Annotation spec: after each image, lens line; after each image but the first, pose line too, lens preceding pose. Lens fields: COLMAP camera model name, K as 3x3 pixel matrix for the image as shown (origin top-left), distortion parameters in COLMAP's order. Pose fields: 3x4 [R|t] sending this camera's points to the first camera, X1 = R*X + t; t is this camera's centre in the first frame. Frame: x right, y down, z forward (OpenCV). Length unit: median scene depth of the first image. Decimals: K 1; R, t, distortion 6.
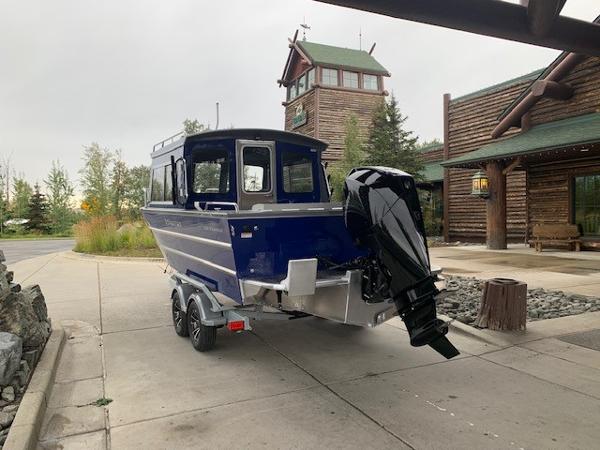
lens RADIAL K [[457.4, 0, 302.4], [0, 457.4, 225.8], [0, 0, 1]] dist [0.027647, -0.046334]
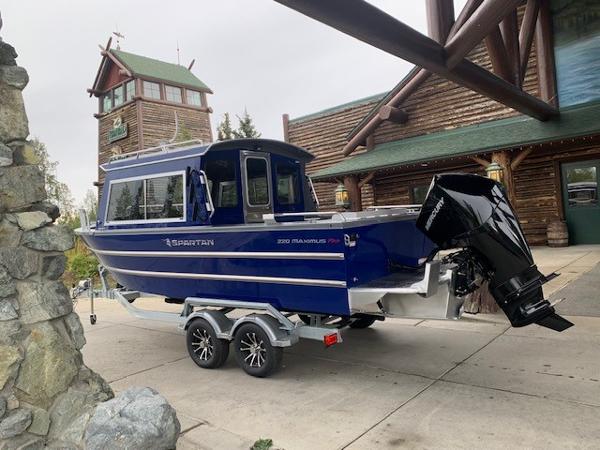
lens RADIAL K [[457.4, 0, 304.0], [0, 457.4, 225.1], [0, 0, 1]] dist [0.027647, -0.046334]
pose [[0.907614, -0.052211, 0.416547, -0.150006], [0.068128, 0.997401, -0.023427, -0.000936], [-0.414241, 0.049641, 0.908812, 0.033963]]
